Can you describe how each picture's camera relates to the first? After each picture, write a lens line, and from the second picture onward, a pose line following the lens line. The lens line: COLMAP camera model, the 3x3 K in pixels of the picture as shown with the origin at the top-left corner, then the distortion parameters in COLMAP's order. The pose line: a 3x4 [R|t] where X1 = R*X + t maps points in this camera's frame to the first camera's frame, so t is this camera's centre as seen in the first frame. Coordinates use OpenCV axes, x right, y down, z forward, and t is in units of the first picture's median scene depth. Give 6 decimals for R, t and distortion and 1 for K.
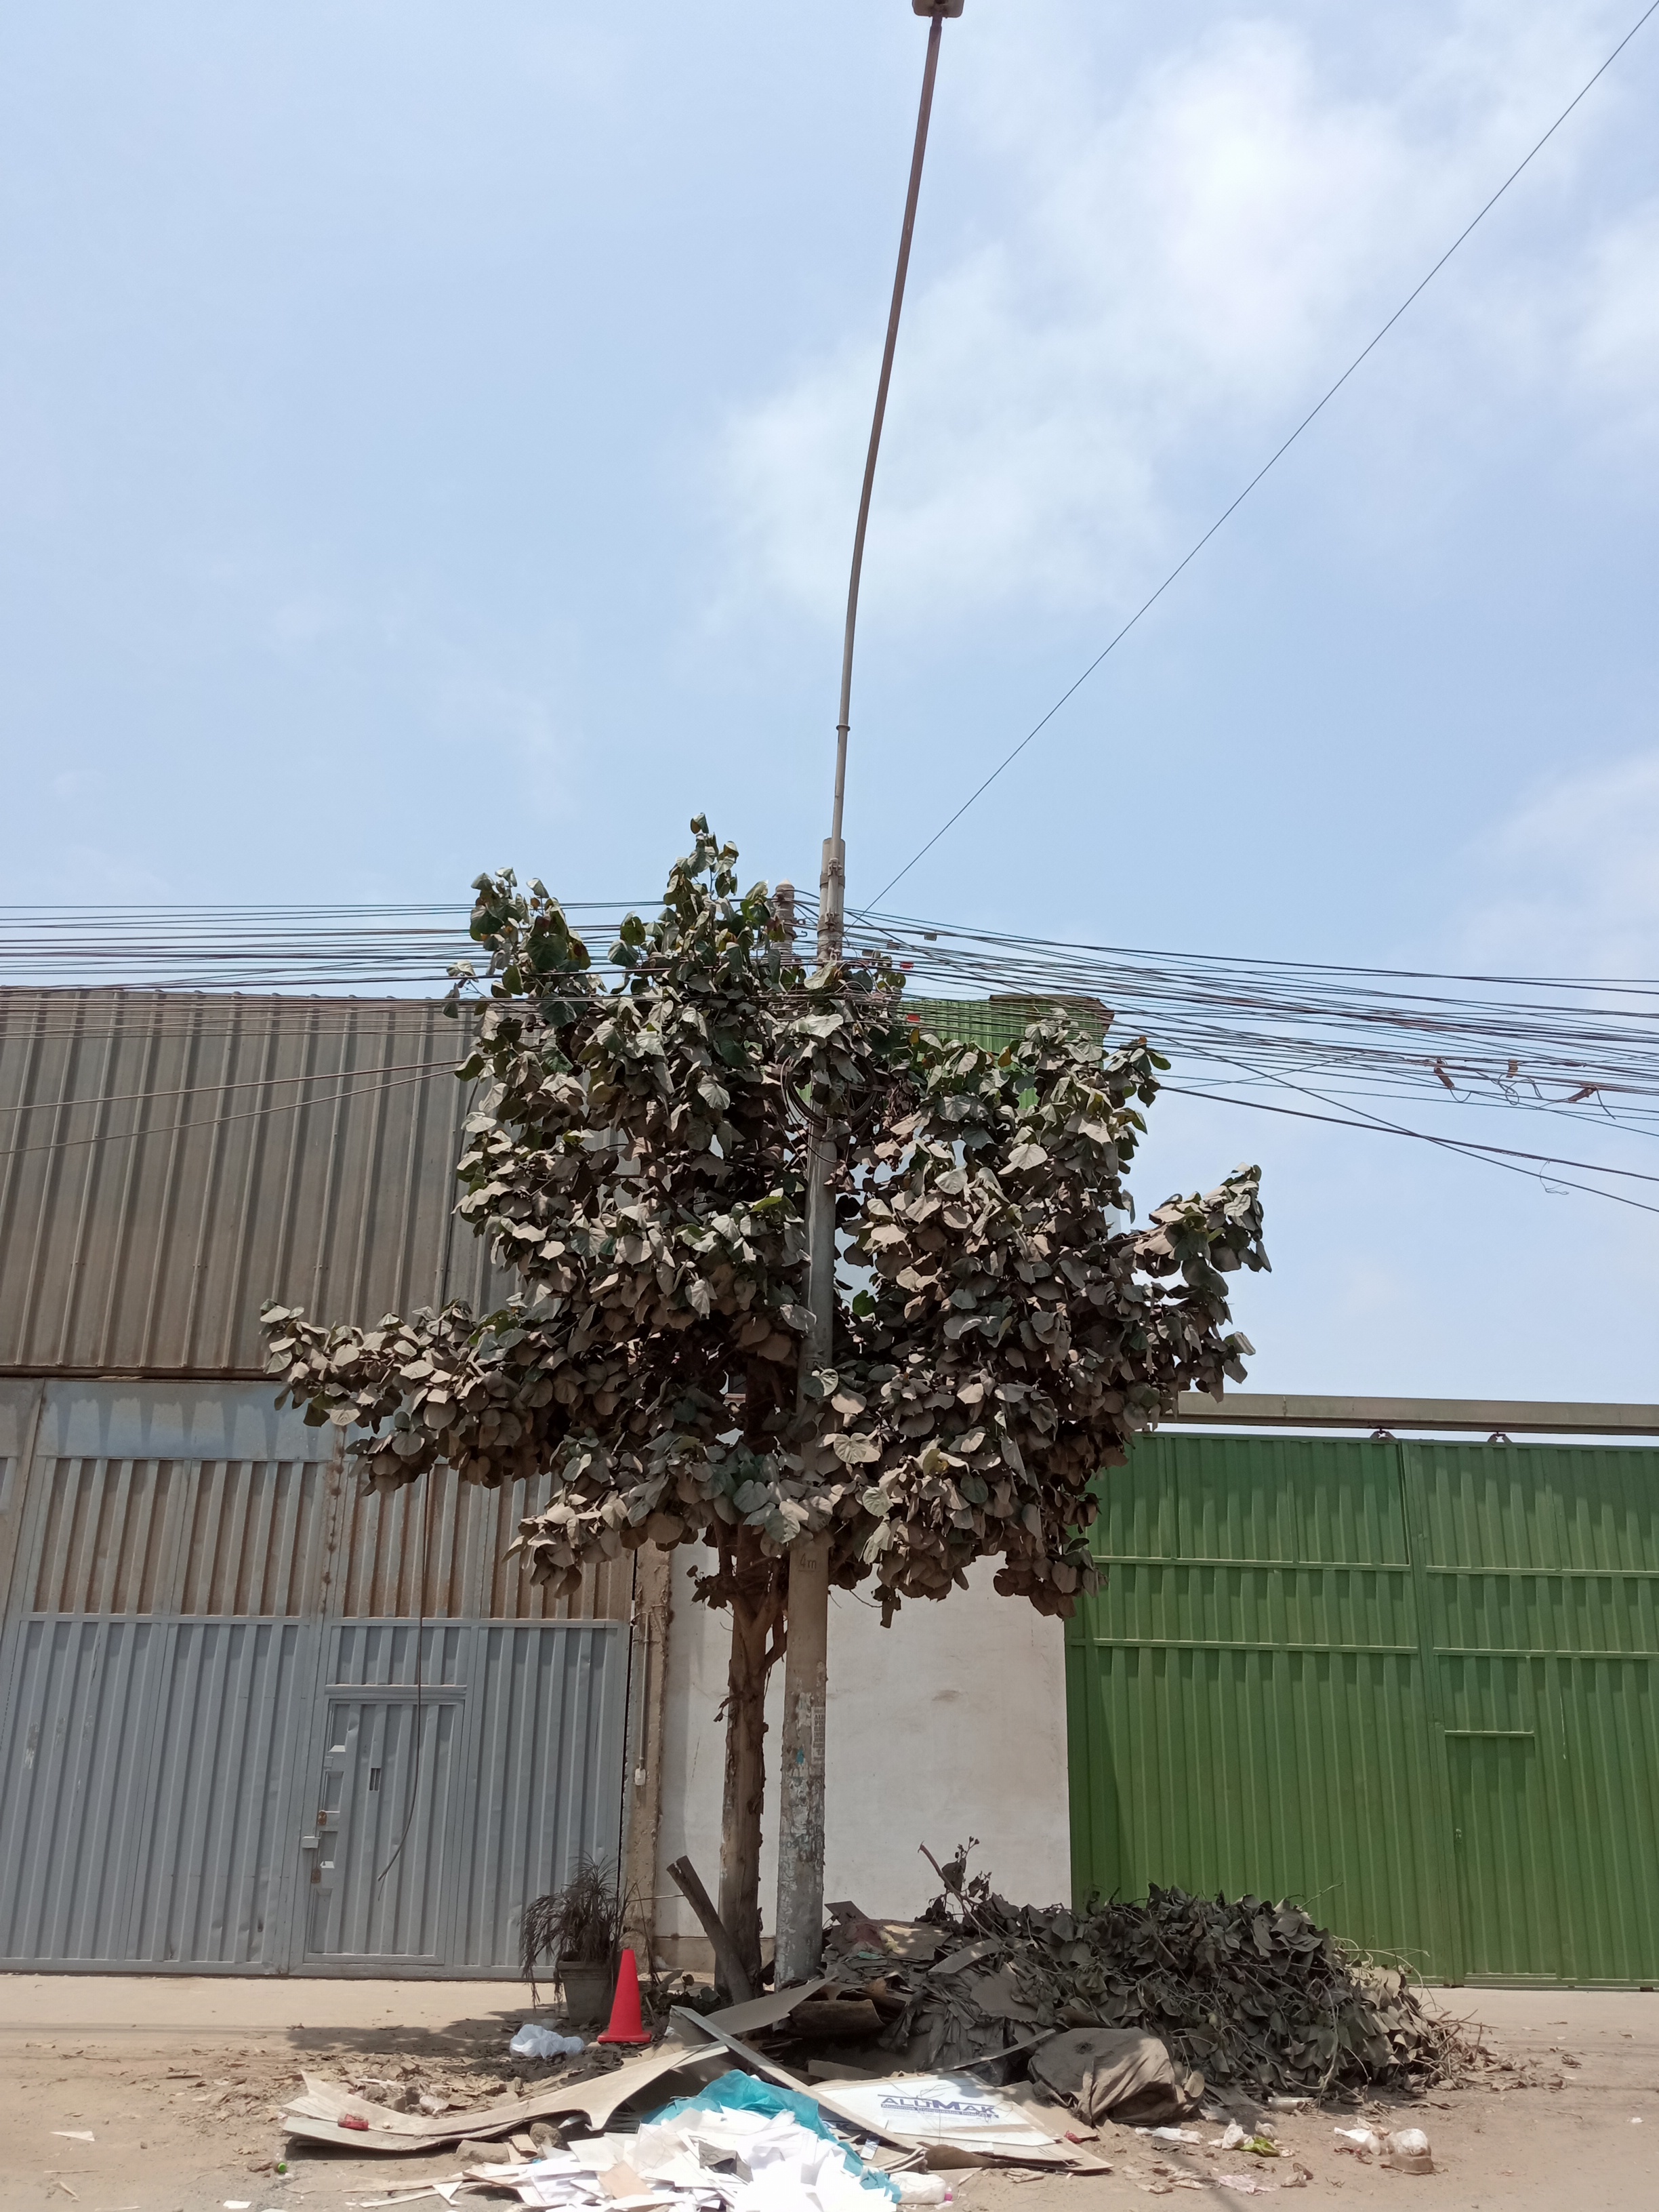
lens RADIAL K [[1967.0, 0, 832.5], [0, 1967.0, 1027.9], [0, 0, 1]] dist [0.126027, -0.230501]
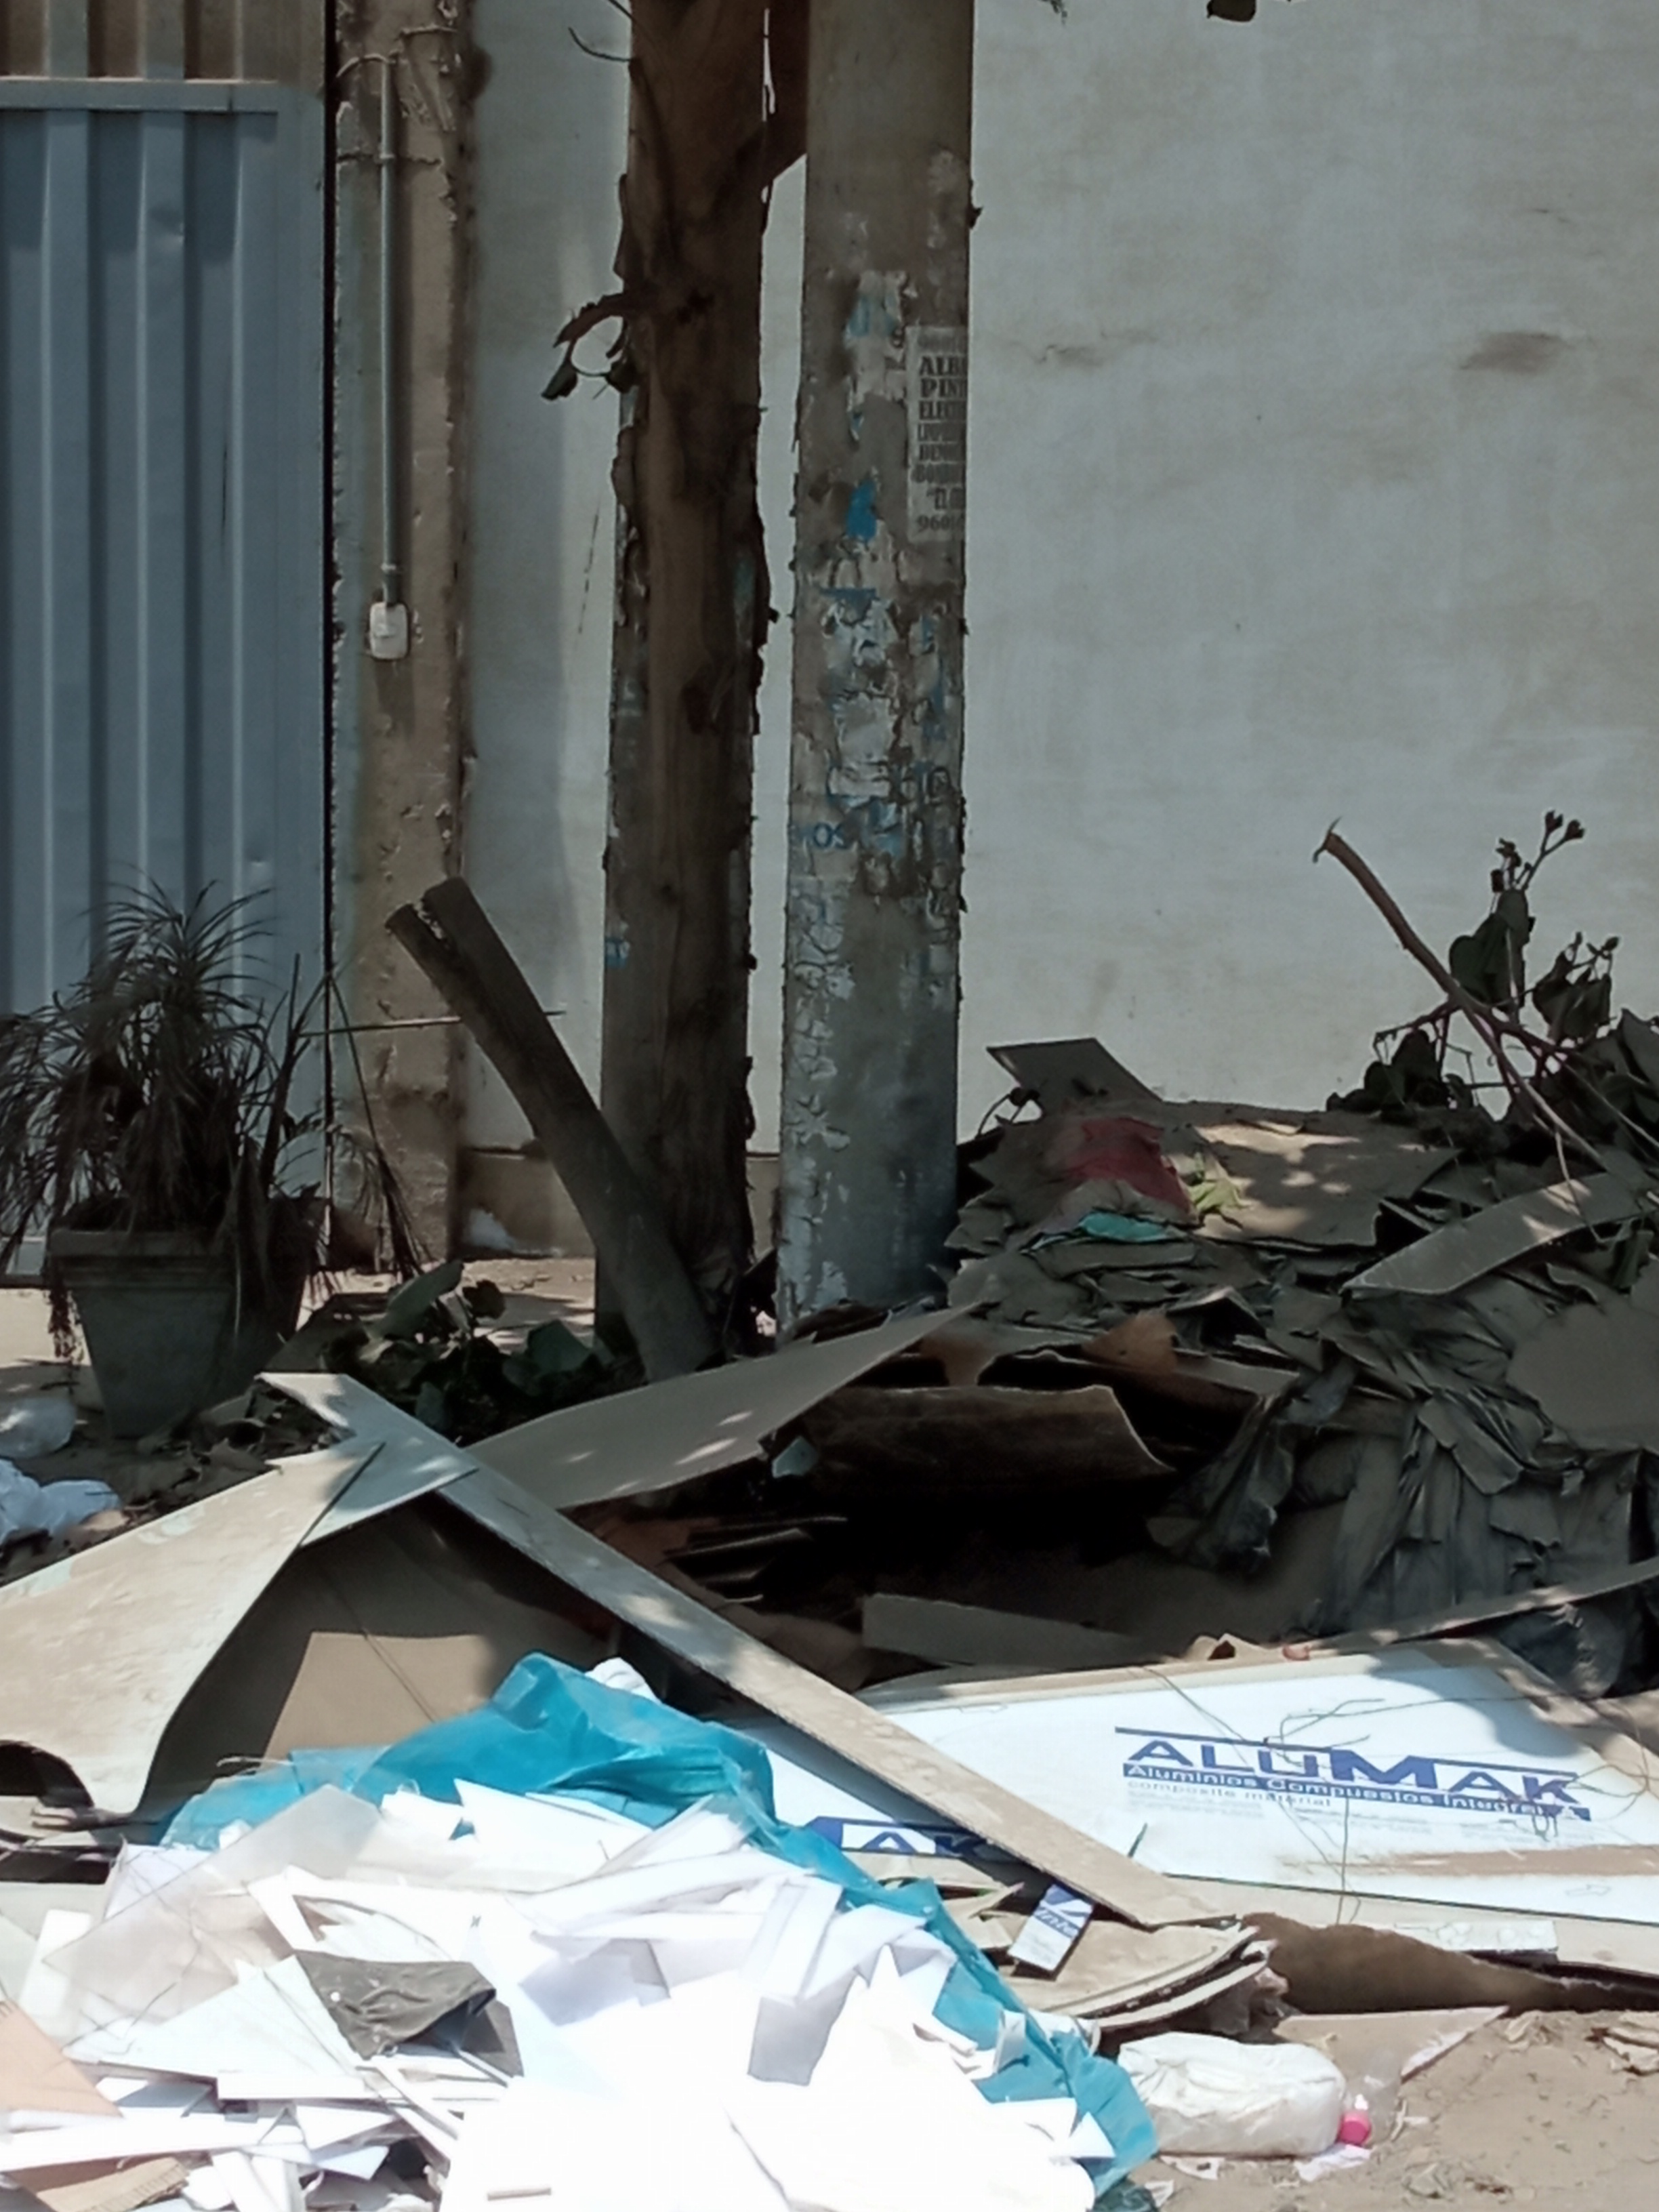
lens RADIAL K [[6405.3, 0, 829.5], [0, 6405.3, 1106.0], [0, 0, 1]] dist [0.105648, -0.437202]
pose [[0.997789, 0.006184, -0.066177, 0.033540], [0.021398, 0.912765, 0.407925, 0.107320], [0.062927, -0.408439, 0.910614, 0.241852]]
